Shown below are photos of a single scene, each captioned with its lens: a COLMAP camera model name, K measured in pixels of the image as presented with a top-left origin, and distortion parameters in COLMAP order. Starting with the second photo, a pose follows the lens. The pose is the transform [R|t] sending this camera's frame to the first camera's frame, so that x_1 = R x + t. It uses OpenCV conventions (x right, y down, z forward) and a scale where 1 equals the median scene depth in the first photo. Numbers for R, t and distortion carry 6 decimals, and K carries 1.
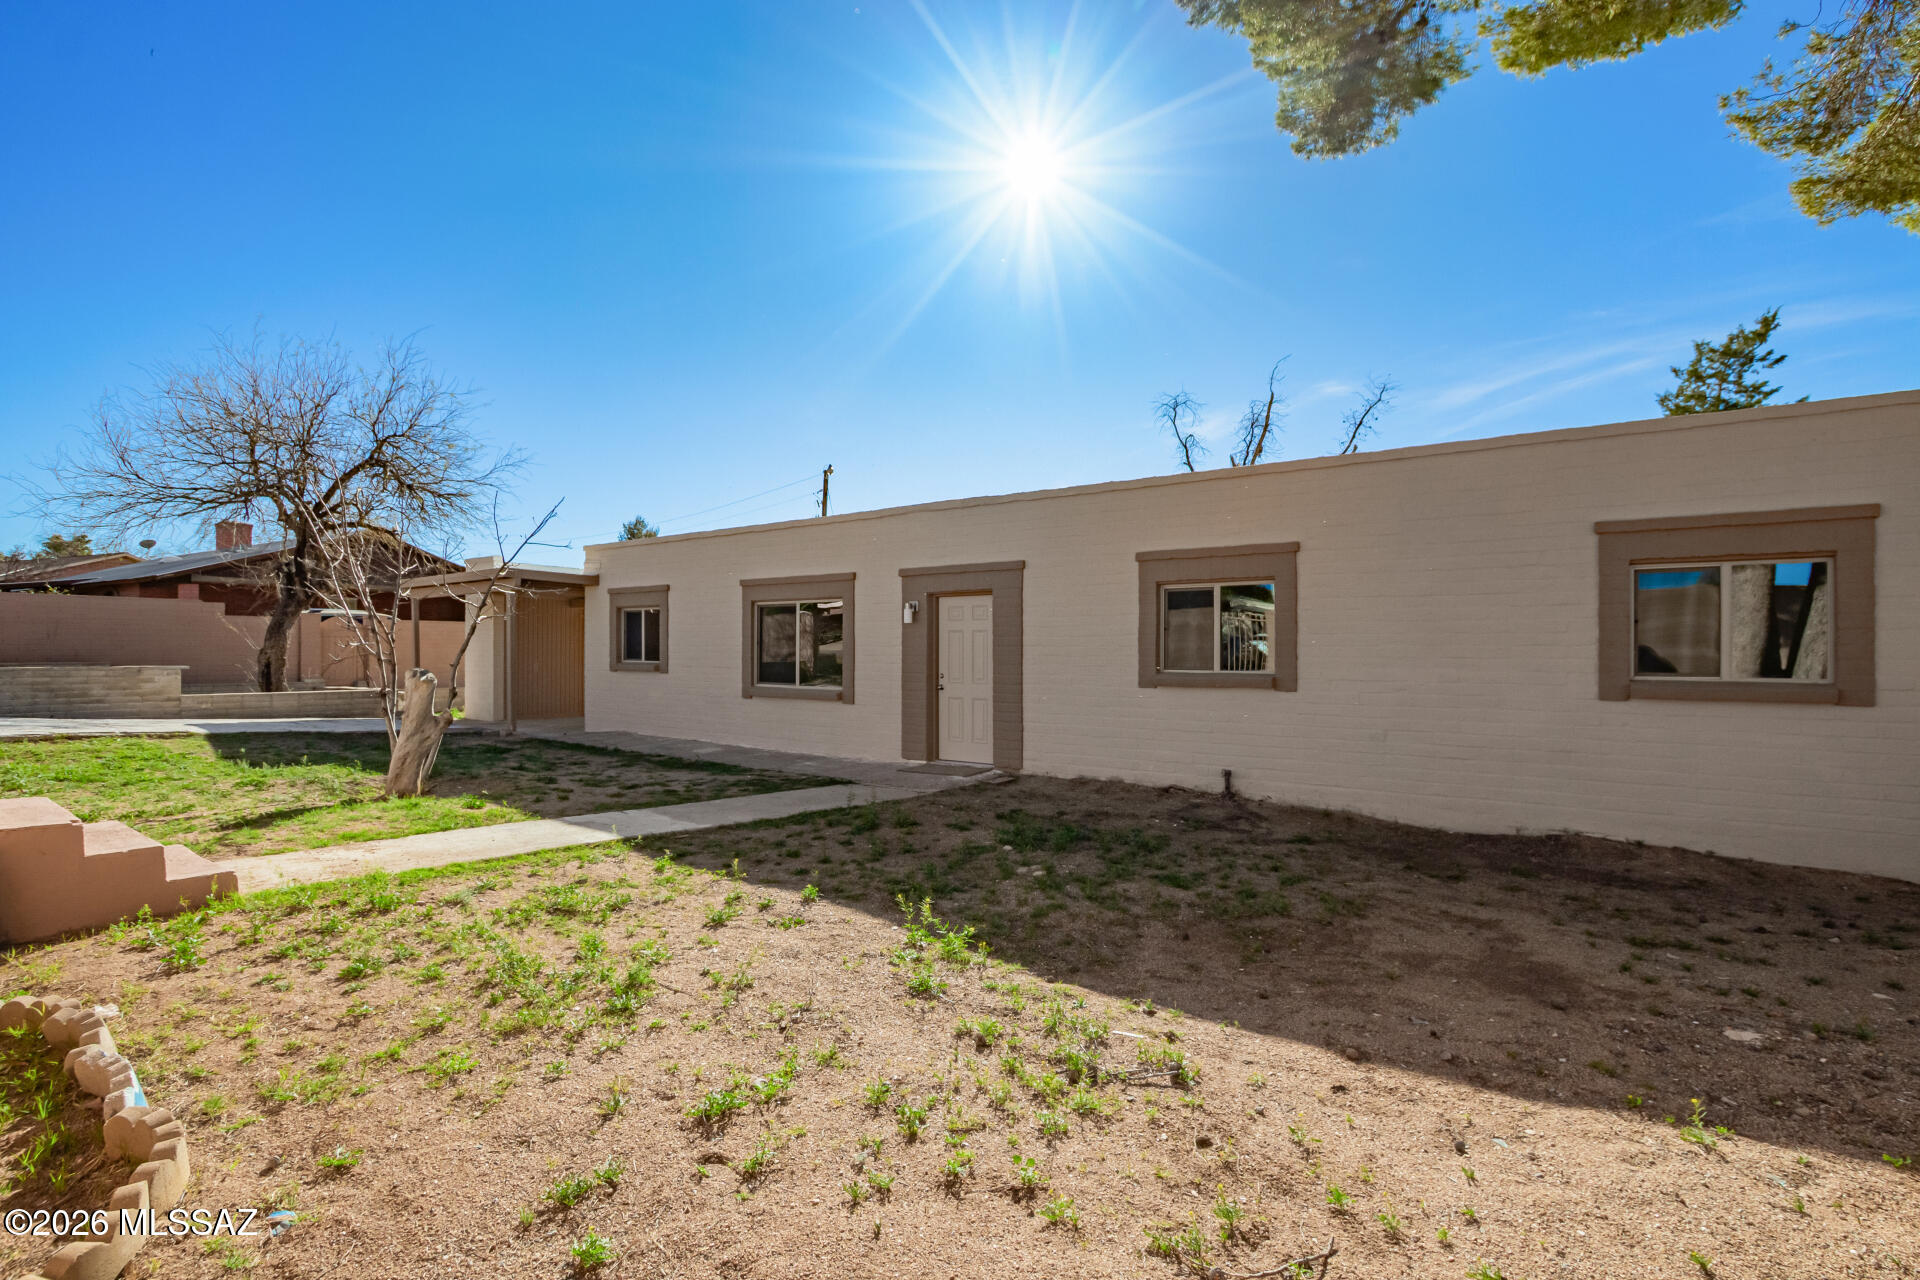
lens RADIAL K [[889.7, 0, 961.8], [0, 889.7, 646.2], [0, 0, 1]] dist [0.003634, 0.000192]
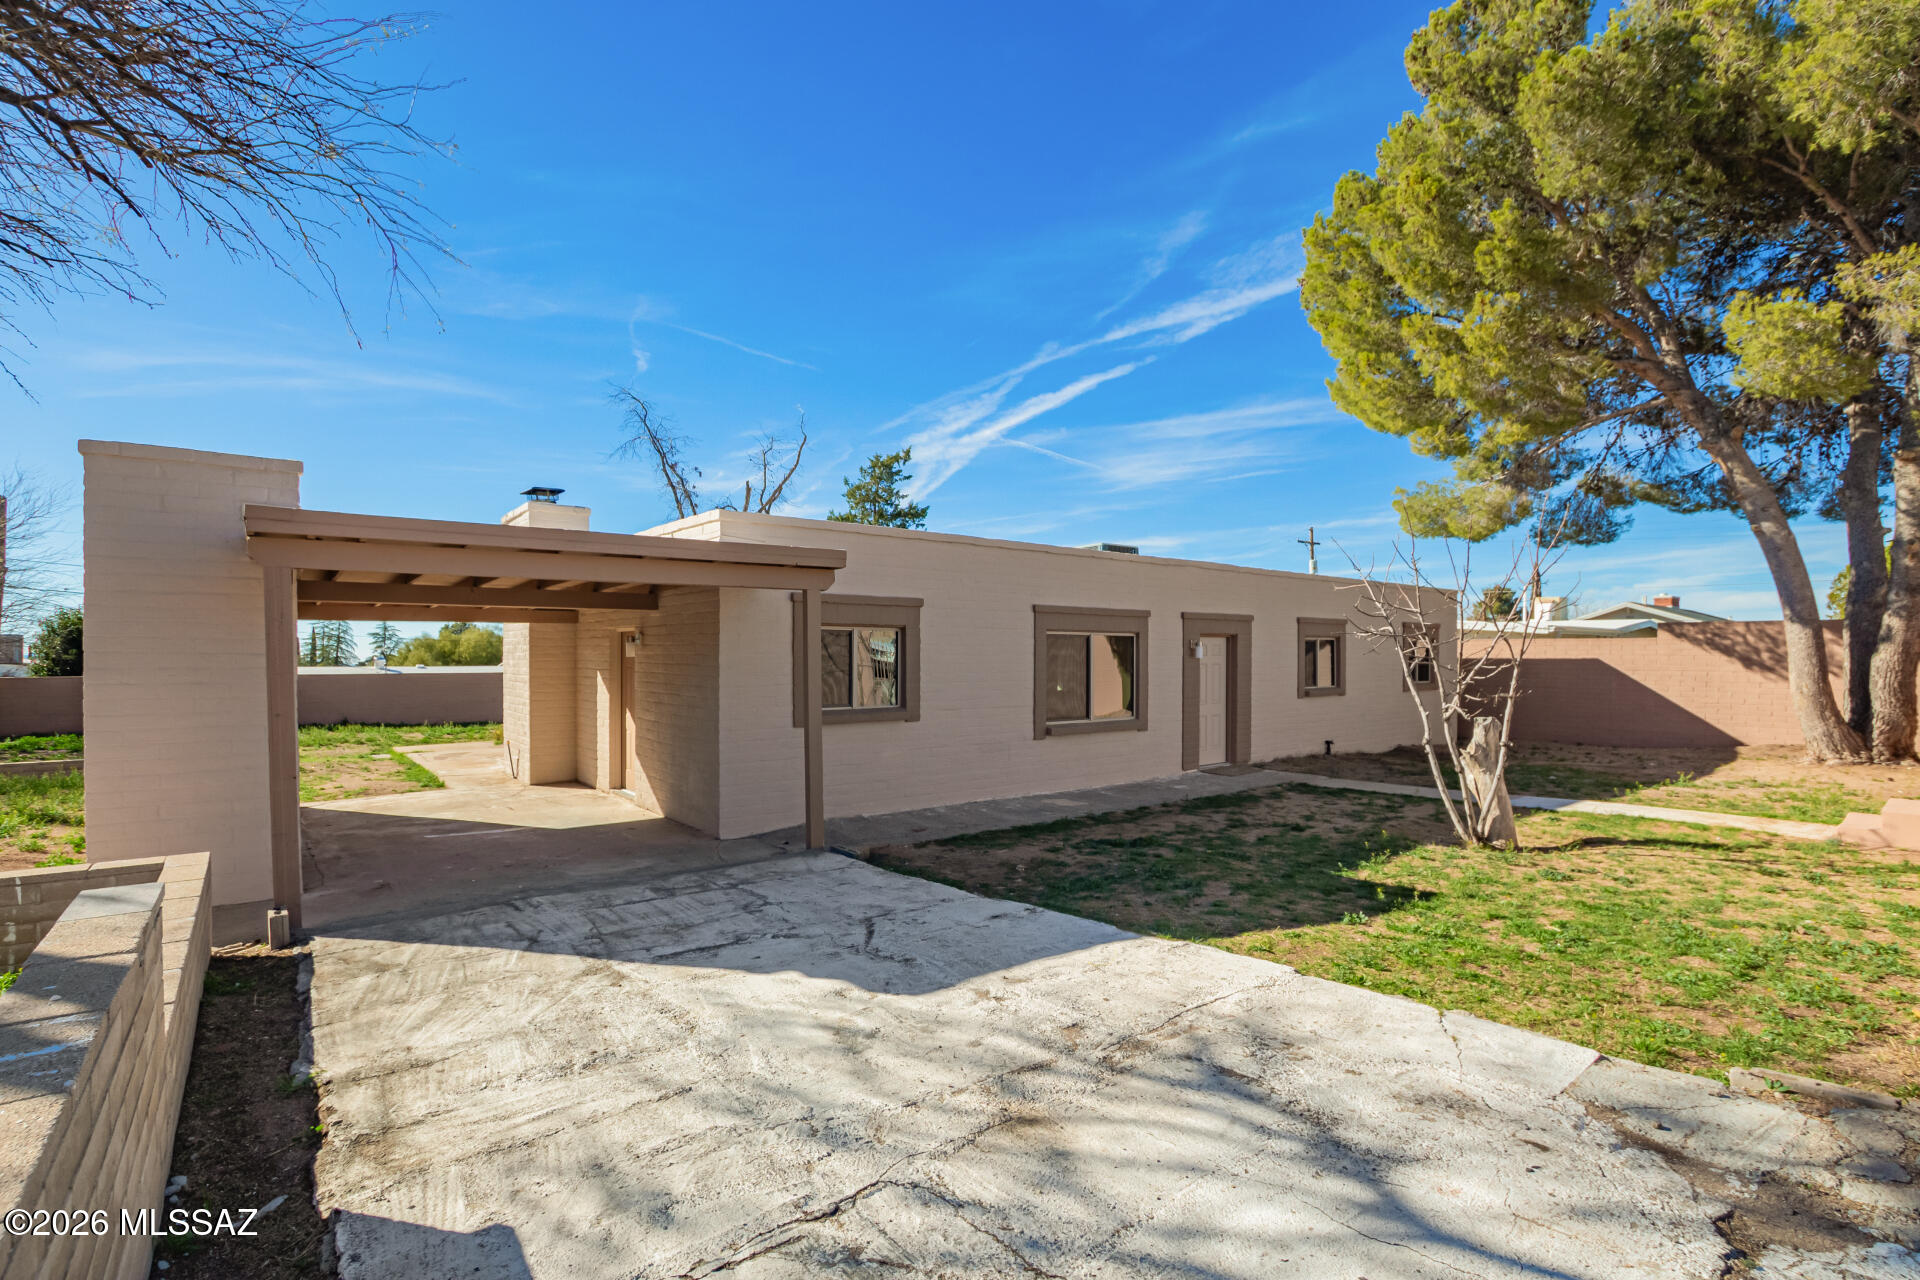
lens RADIAL K [[889.7, 0, 961.8], [0, 889.7, 646.2], [0, 0, 1]] dist [0.003634, 0.000192]
pose [[0.219029, 0.028477, 0.975303, -1.301674], [0.020433, 0.999221, -0.033764, -0.007069], [-0.975504, 0.027324, 0.218277, 1.035270]]
